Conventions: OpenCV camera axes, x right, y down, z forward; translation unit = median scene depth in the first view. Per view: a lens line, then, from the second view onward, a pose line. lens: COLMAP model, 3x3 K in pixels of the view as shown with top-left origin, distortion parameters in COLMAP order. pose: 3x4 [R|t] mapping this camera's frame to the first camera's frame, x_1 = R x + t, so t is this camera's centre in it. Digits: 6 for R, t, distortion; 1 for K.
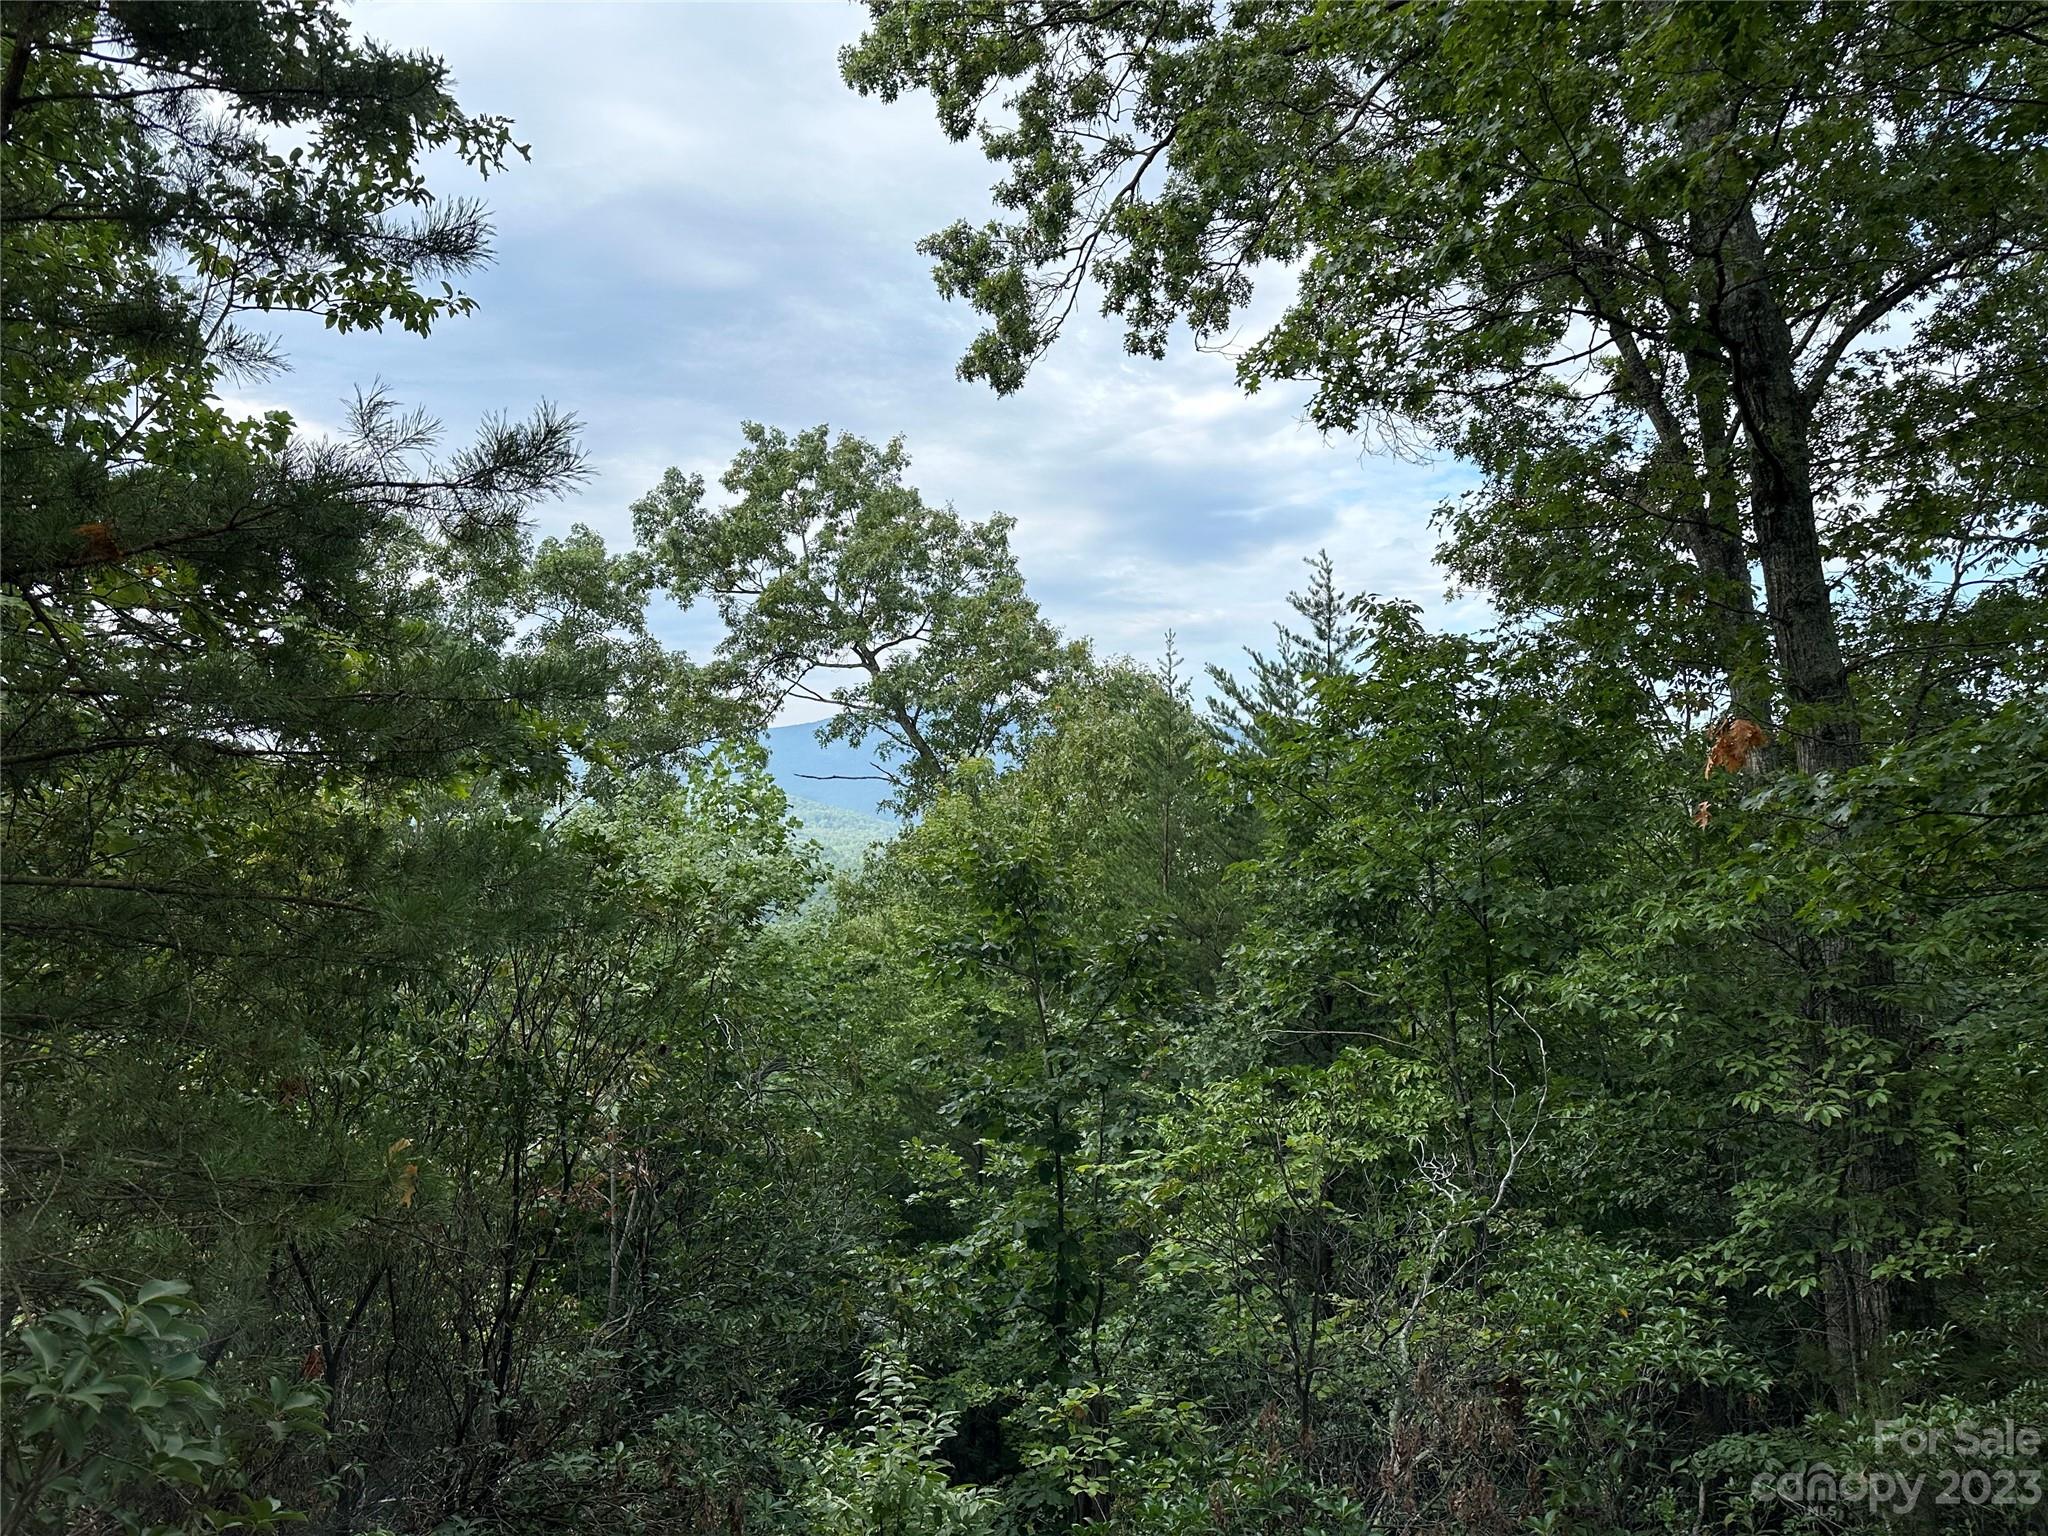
lens RADIAL K [[1425.6, 0, 1016.8], [0, 1425.6, 773.0], [0, 0, 1]] dist [0.109315, -0.004984]
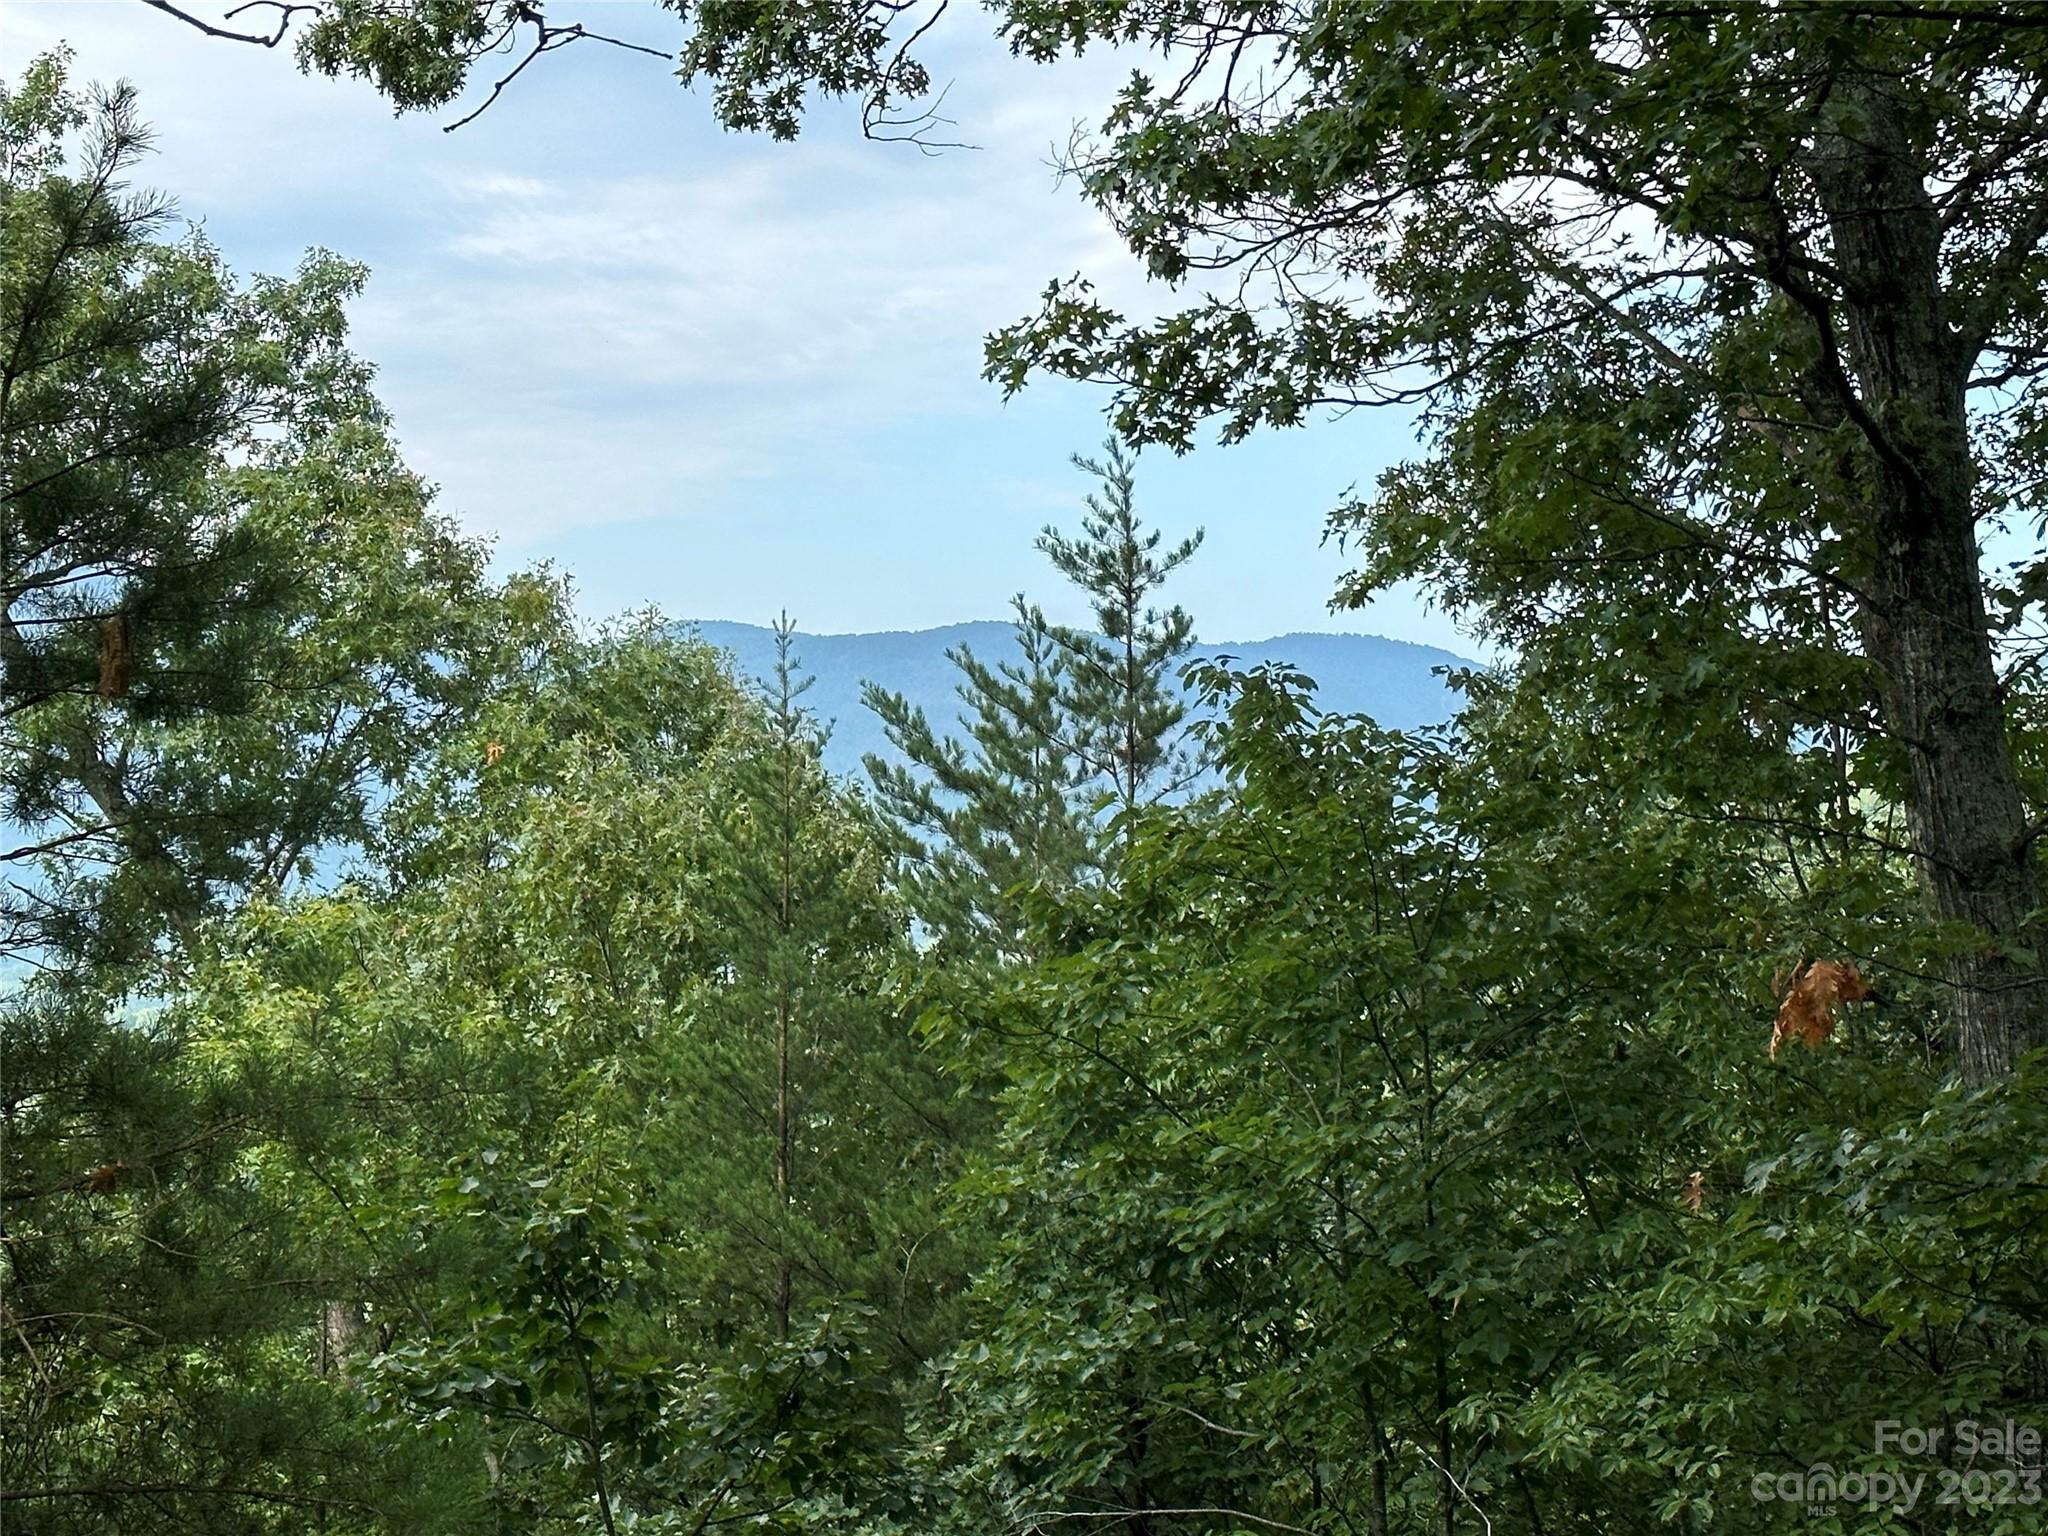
lens RADIAL K [[4007.8, 0, 1034.5], [0, 4007.8, 767.3], [0, 0, 1]] dist [0.189912, 0.000000]
pose [[0.980520, -0.015027, 0.195841, -0.062553], [0.014843, 0.999887, 0.002404, -0.054499], [-0.195855, 0.000550, 0.980633, -0.245487]]
